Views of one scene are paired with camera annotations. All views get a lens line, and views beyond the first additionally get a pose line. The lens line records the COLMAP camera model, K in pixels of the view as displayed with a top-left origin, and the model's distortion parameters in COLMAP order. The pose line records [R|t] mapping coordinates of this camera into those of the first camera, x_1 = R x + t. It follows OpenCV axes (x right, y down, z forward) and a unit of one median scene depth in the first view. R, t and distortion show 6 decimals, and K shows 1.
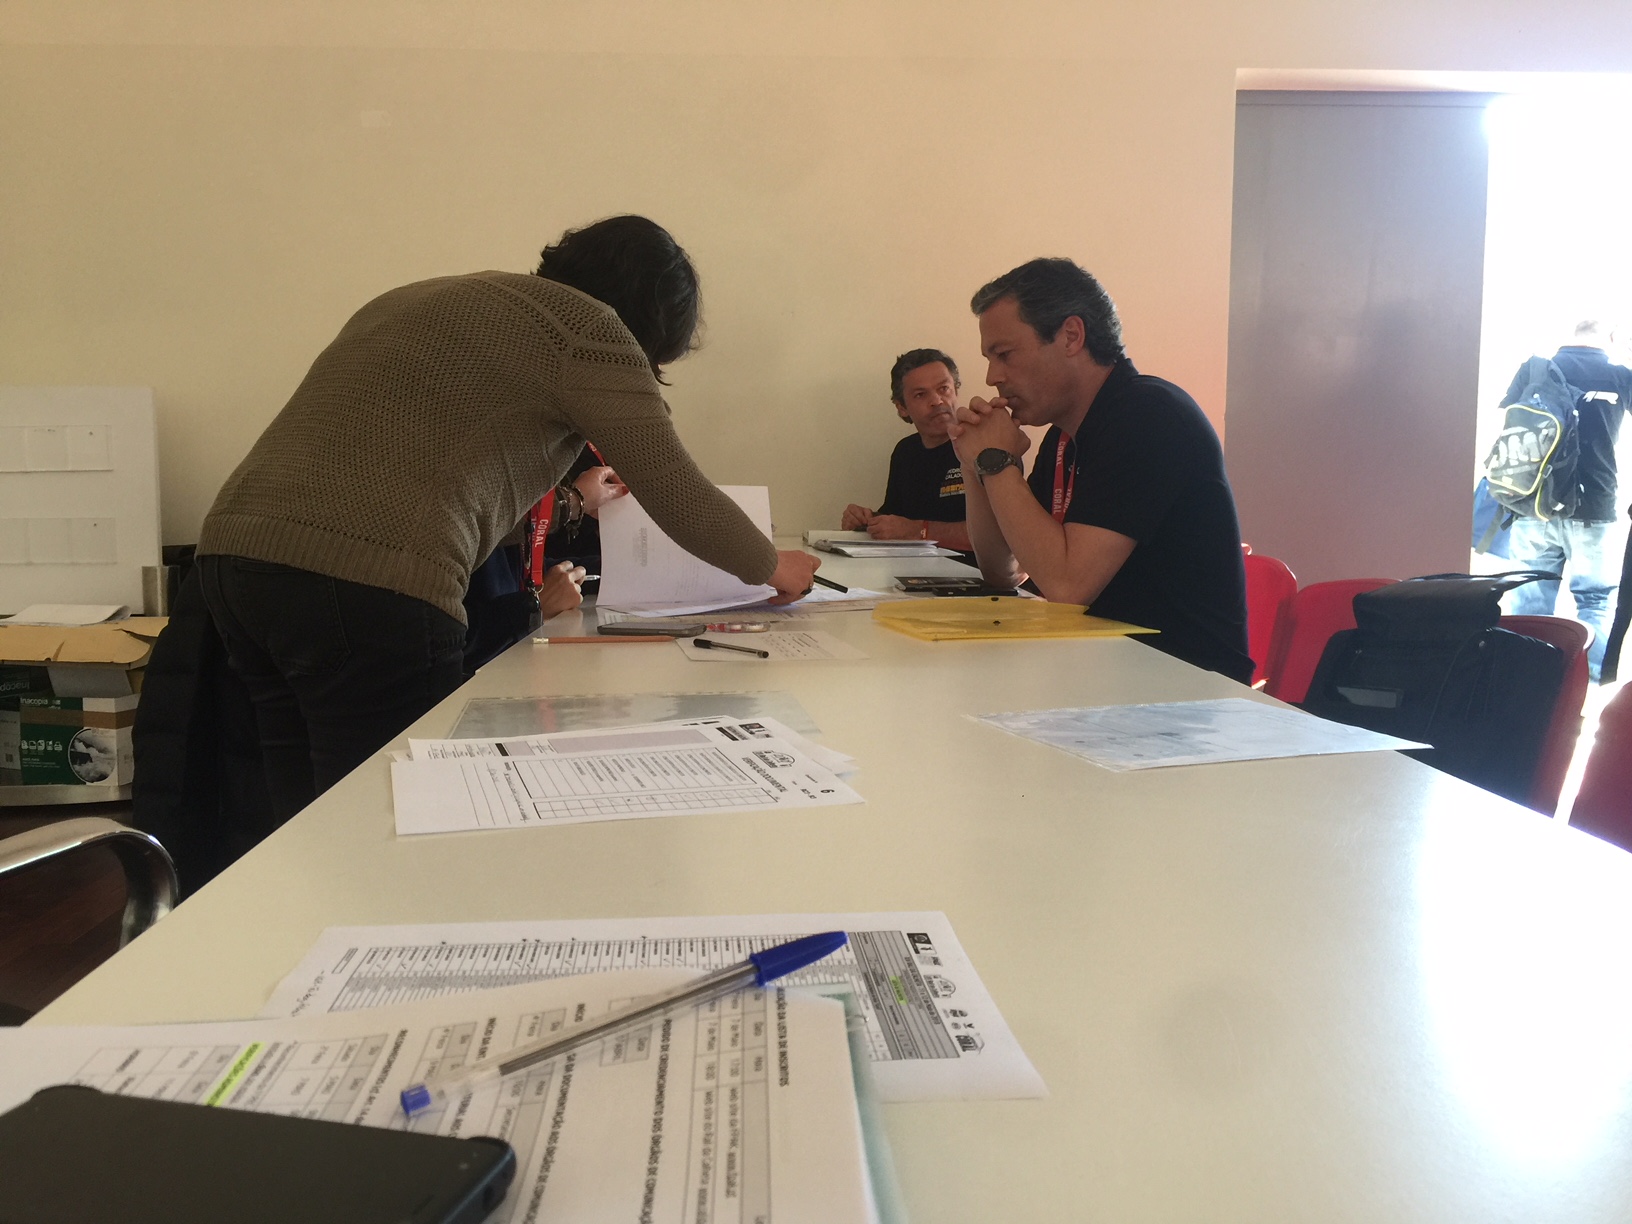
lens RADIAL K [[1379.9, 0, 819.8], [0, 1379.9, 609.7], [0, 0, 1]] dist [0.070894, -0.138548]
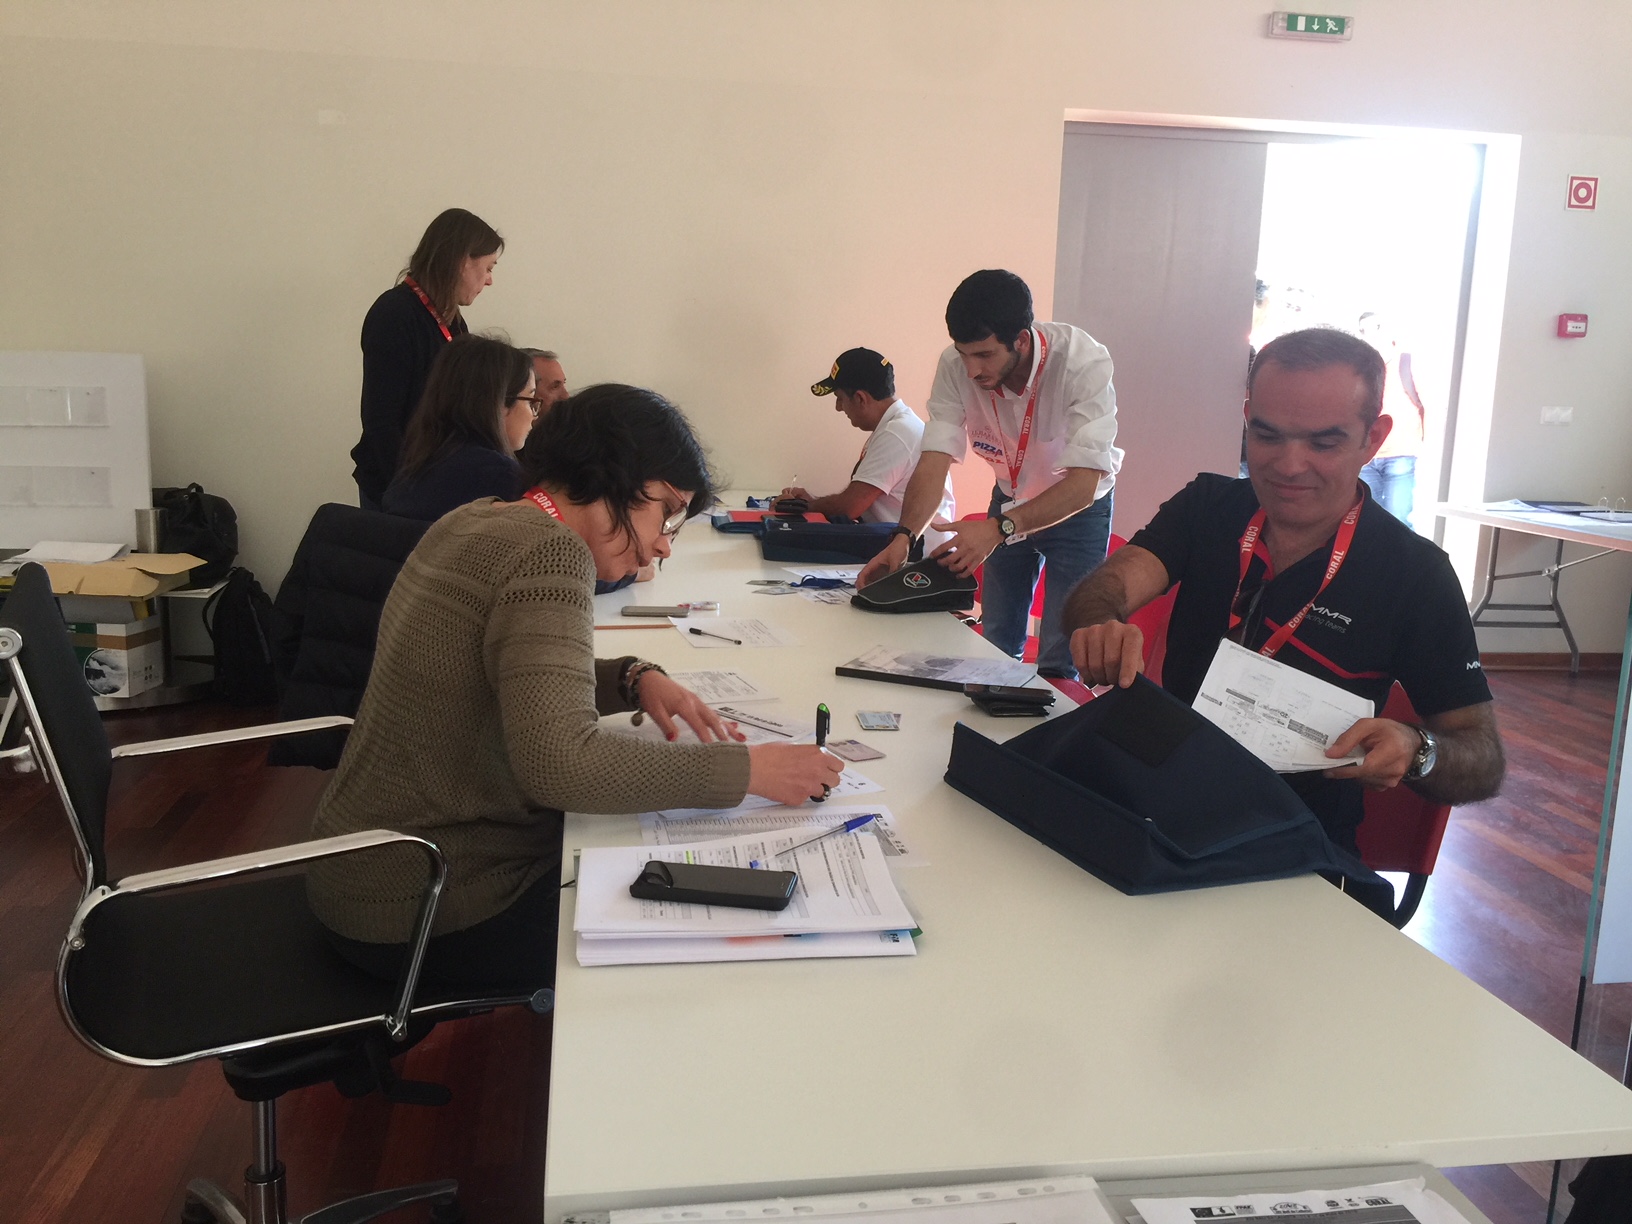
lens RADIAL K [[1440.1, 0, 816.0], [0, 1440.1, 612.0], [0, 0, 1]] dist [0.103479, -0.161237]
pose [[0.992736, 0.009923, 0.119901, -0.070336], [-0.020885, 0.995676, 0.090516, -0.071972], [-0.118485, -0.092363, 0.988651, -0.302092]]
